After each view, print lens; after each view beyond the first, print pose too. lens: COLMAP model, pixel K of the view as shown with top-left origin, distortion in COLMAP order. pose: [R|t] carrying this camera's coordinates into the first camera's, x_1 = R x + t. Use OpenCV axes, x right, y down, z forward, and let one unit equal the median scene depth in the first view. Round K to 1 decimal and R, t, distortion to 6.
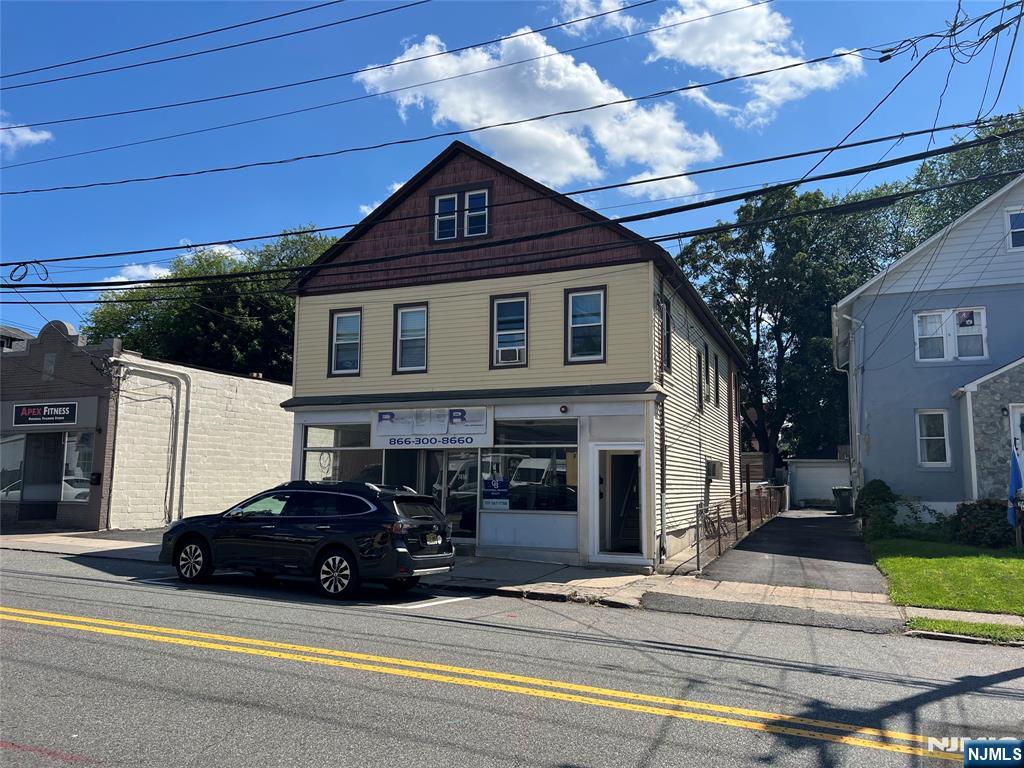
lens RADIAL K [[742.6, 0, 497.9], [0, 742.6, 394.4], [0, 0, 1]] dist [0.133980, -0.196954]
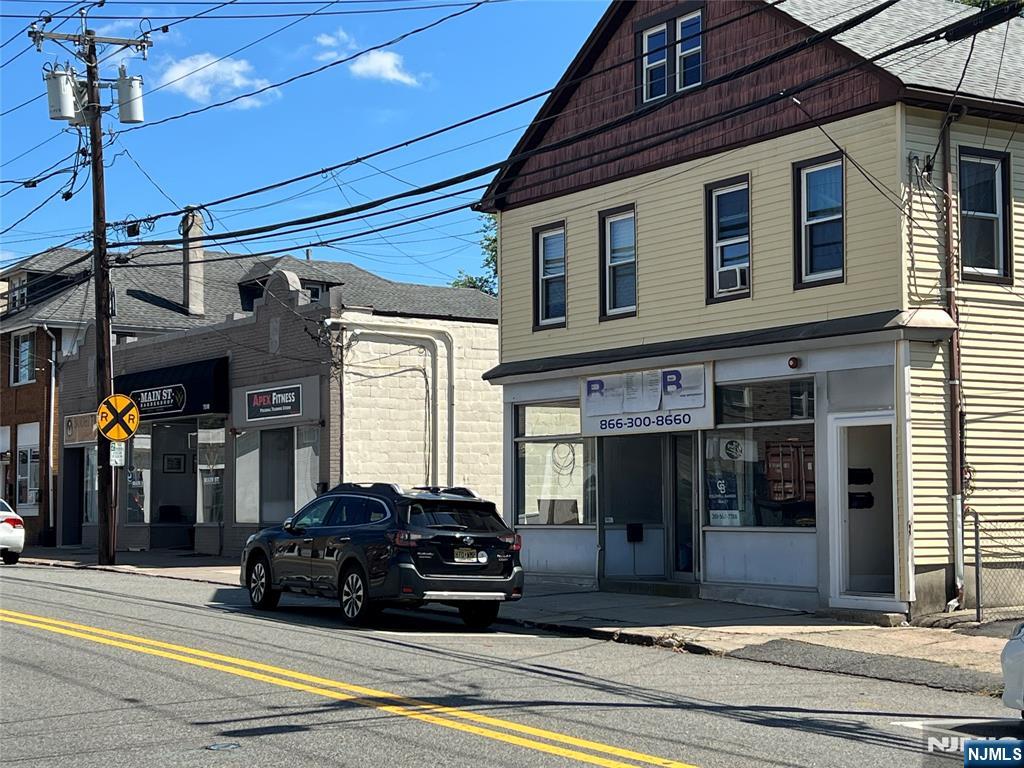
lens RADIAL K [[1681.9, 0, 512.0], [0, 1681.9, 384.0], [0, 0, 1]] dist [0.281475, -0.952427]
pose [[0.831881, -0.055108, -0.552211, 0.626407], [0.079448, 0.996634, 0.020226, -0.008487], [0.549237, -0.060698, 0.833459, -0.276833]]
